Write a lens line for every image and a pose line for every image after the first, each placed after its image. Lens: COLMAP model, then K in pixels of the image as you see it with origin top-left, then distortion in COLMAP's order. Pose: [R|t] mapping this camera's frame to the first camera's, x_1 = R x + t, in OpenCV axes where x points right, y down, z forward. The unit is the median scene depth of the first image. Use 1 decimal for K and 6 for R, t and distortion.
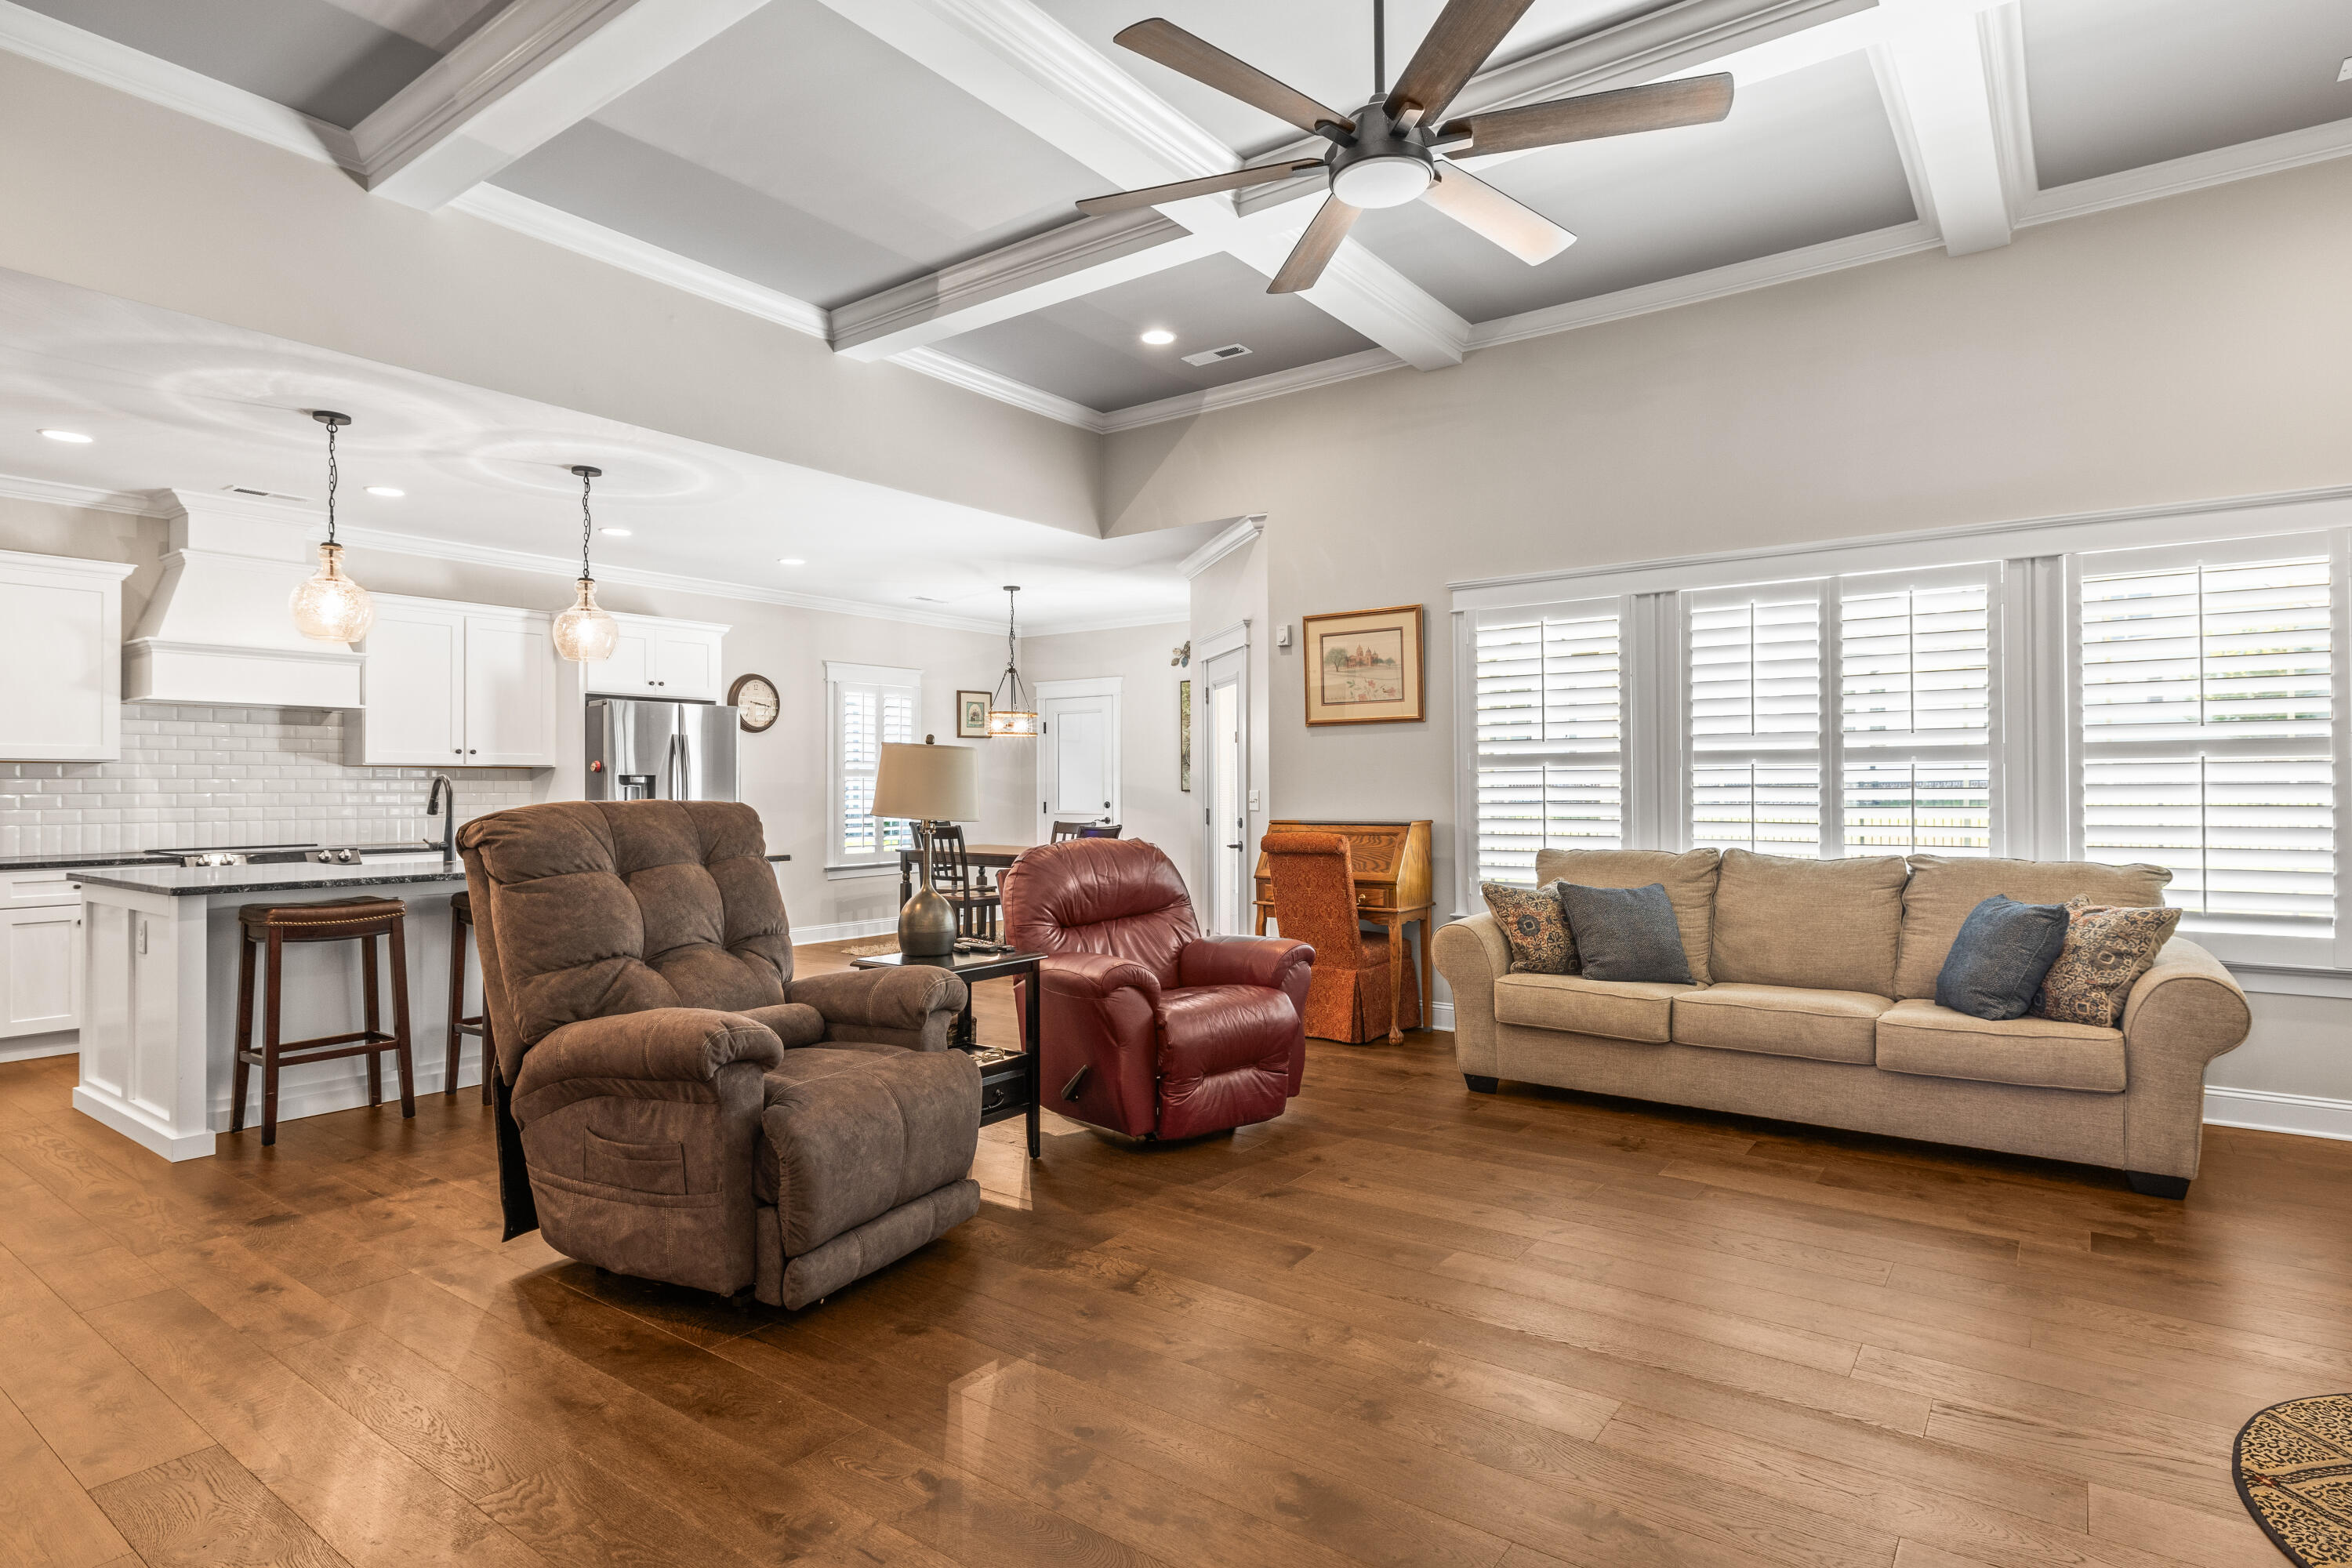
lens RADIAL K [[1236.5, 0, 1180.9], [0, 1236.5, 778.2], [0, 0, 1]] dist [-0.001646, 0.000601]
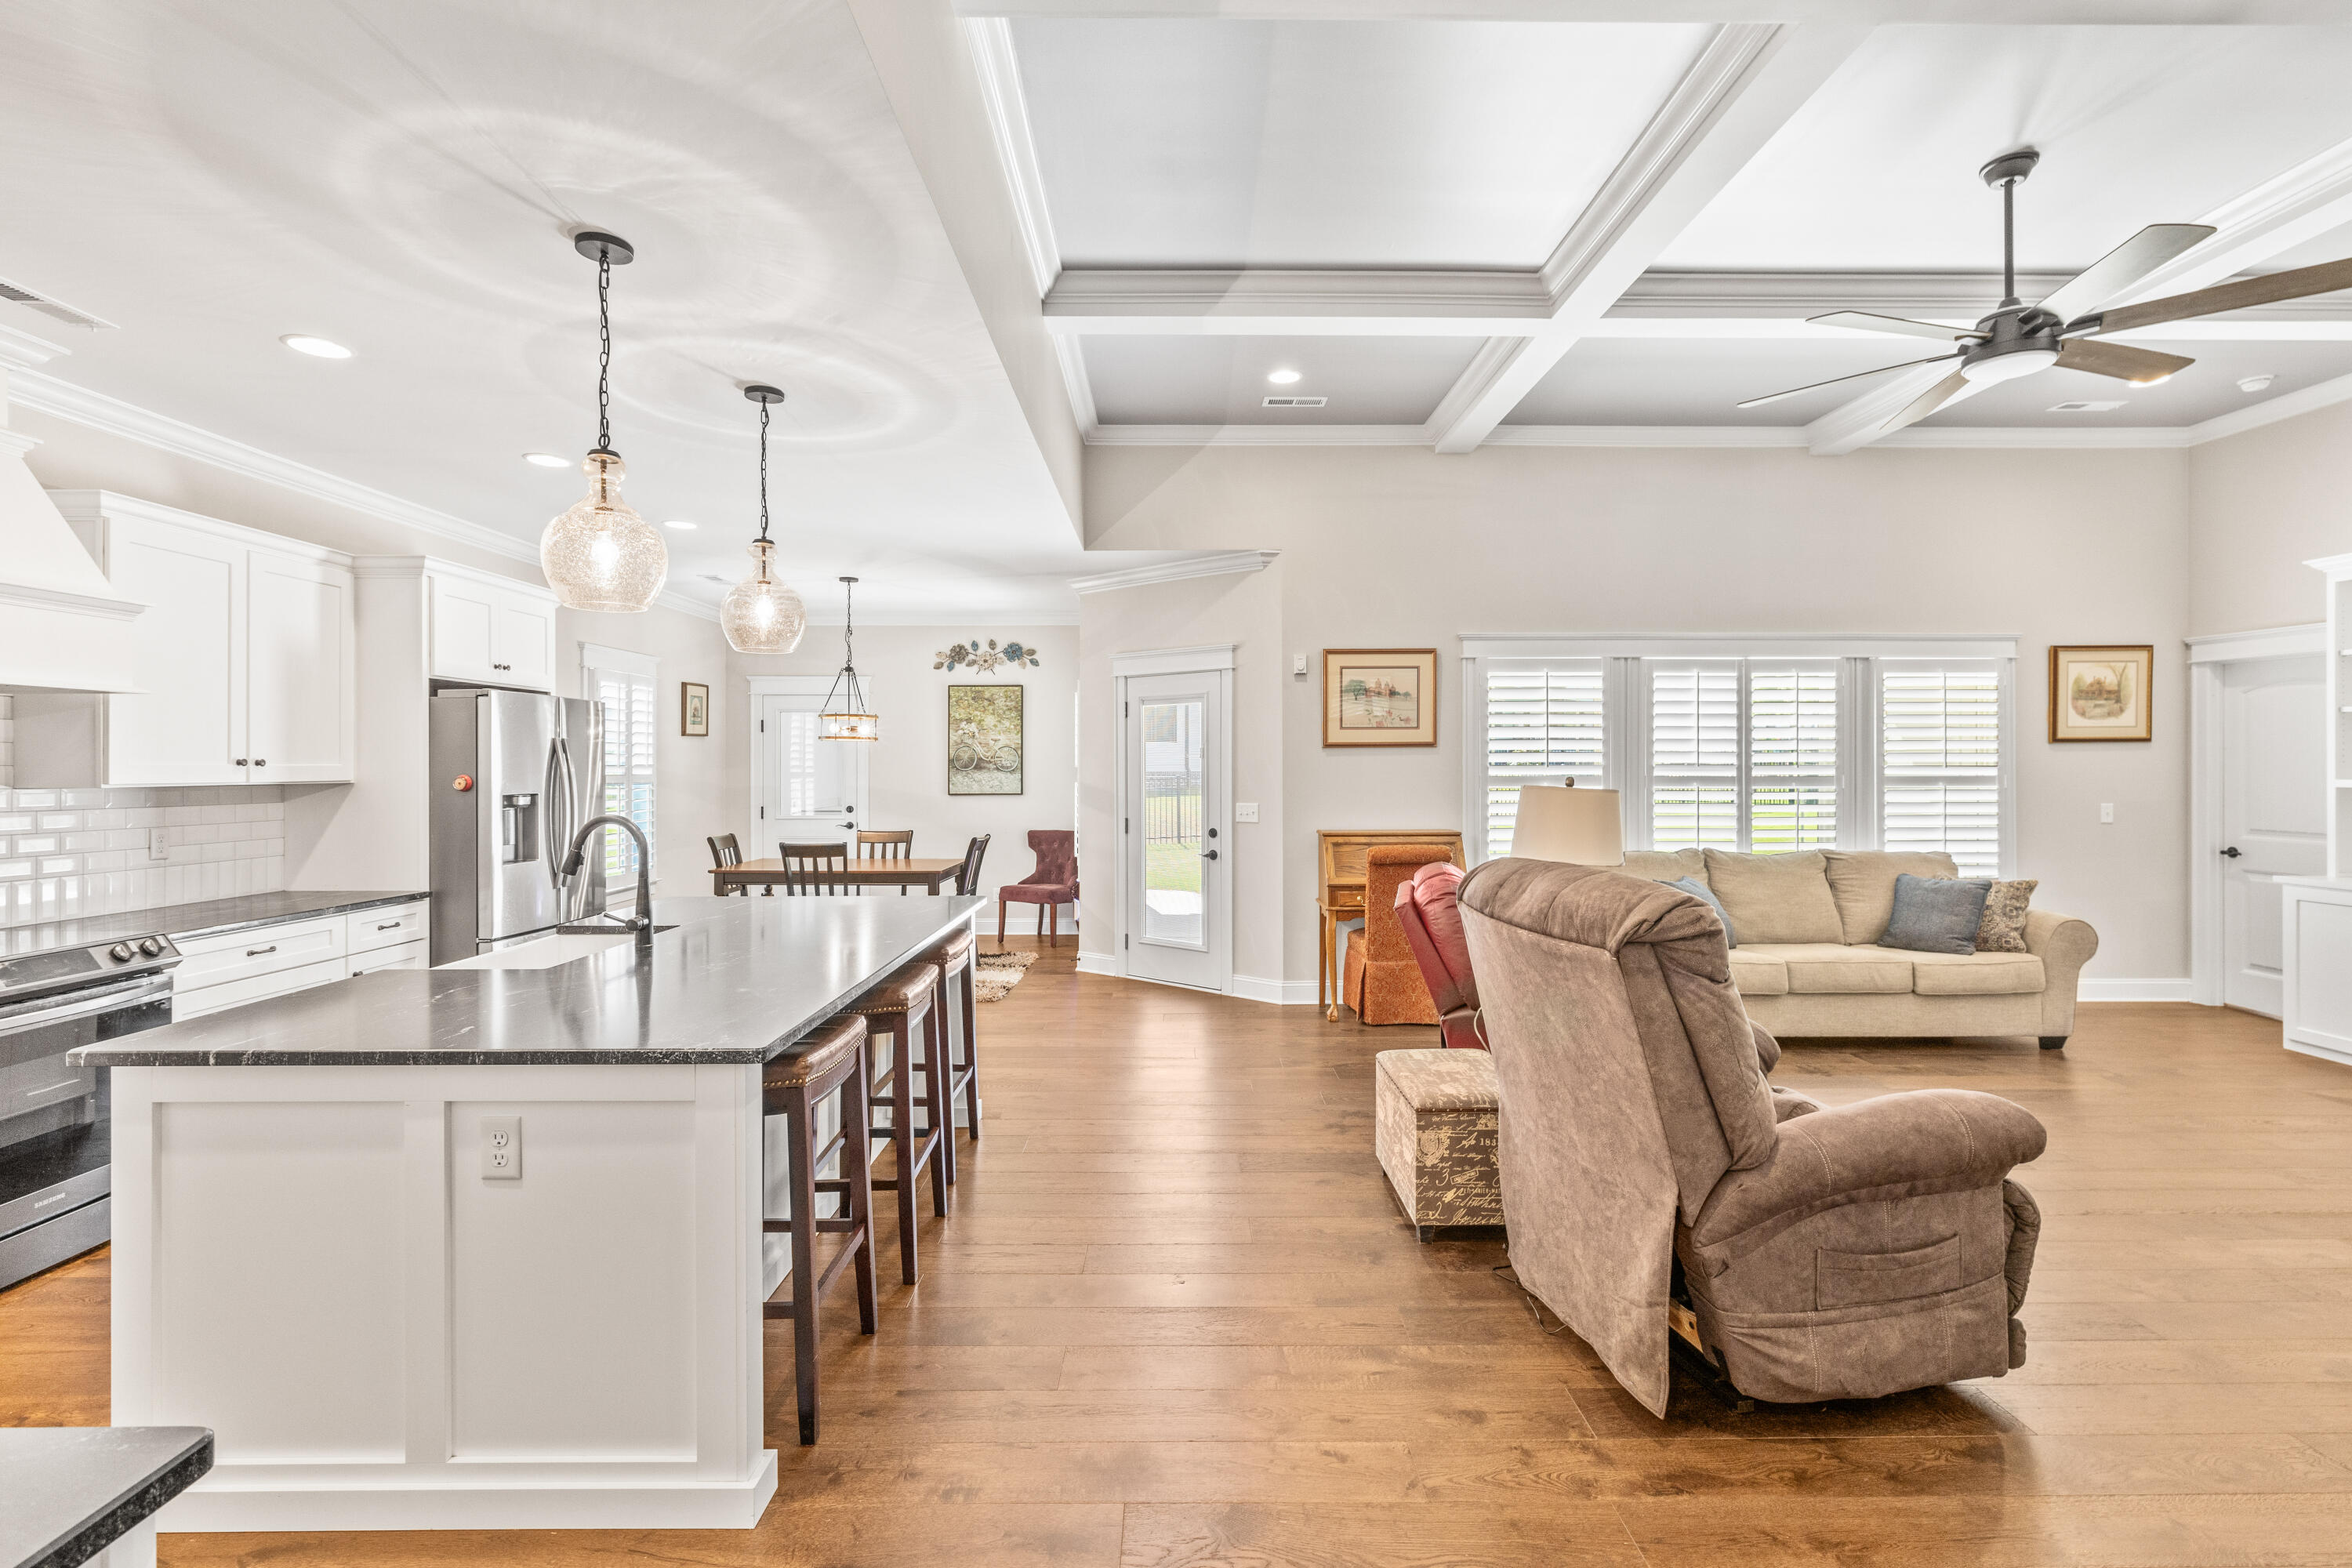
lens RADIAL K [[1077.4, 0, 1187.3], [0, 1077.4, 764.2], [0, 0, 1]] dist [-0.002622, -0.000184]
pose [[0.798374, 0.004980, 0.602141, -0.794338], [-0.007200, 0.999973, 0.001276, -0.036903], [-0.602119, -0.005355, 0.798389, 0.402141]]
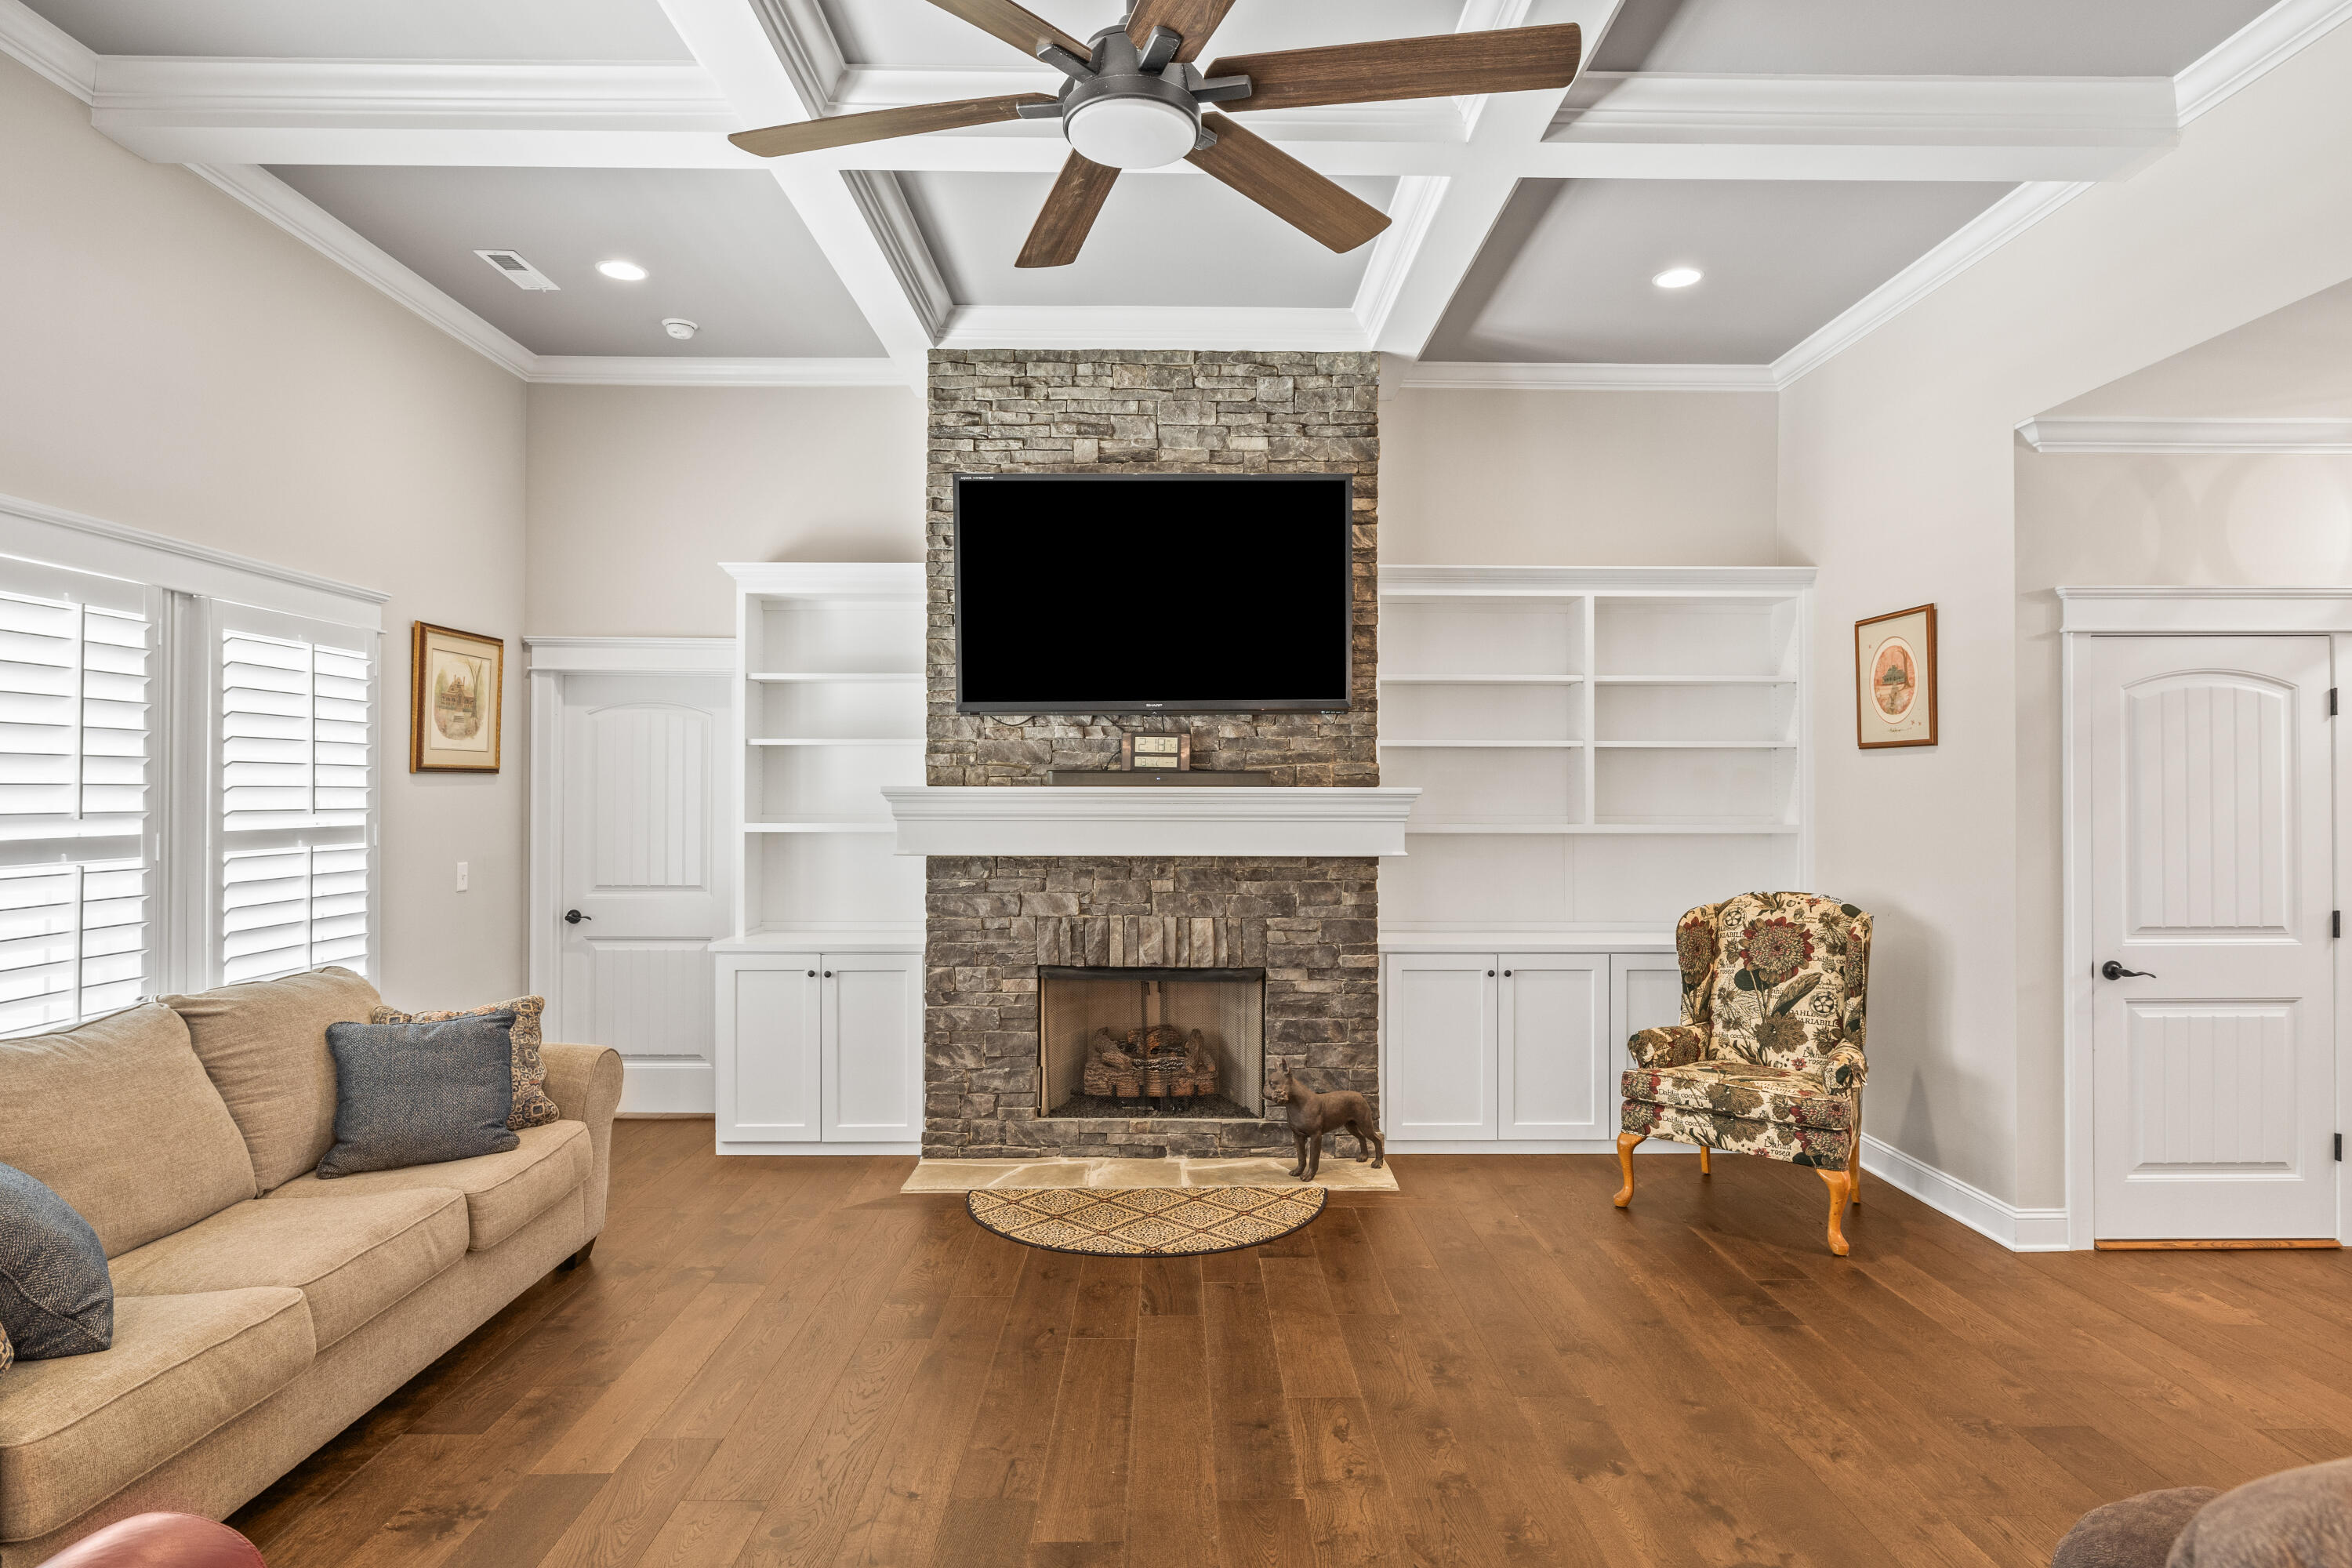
lens RADIAL K [[1266.3, 0, 1185.7], [0, 1266.3, 787.6], [0, 0, 1]] dist [-0.000861, 0.000335]
pose [[-0.604183, 0.005215, 0.796828, -0.306740], [-0.007264, 0.999901, -0.012052, -0.049649], [-0.796812, -0.013070, -0.604086, 0.941909]]
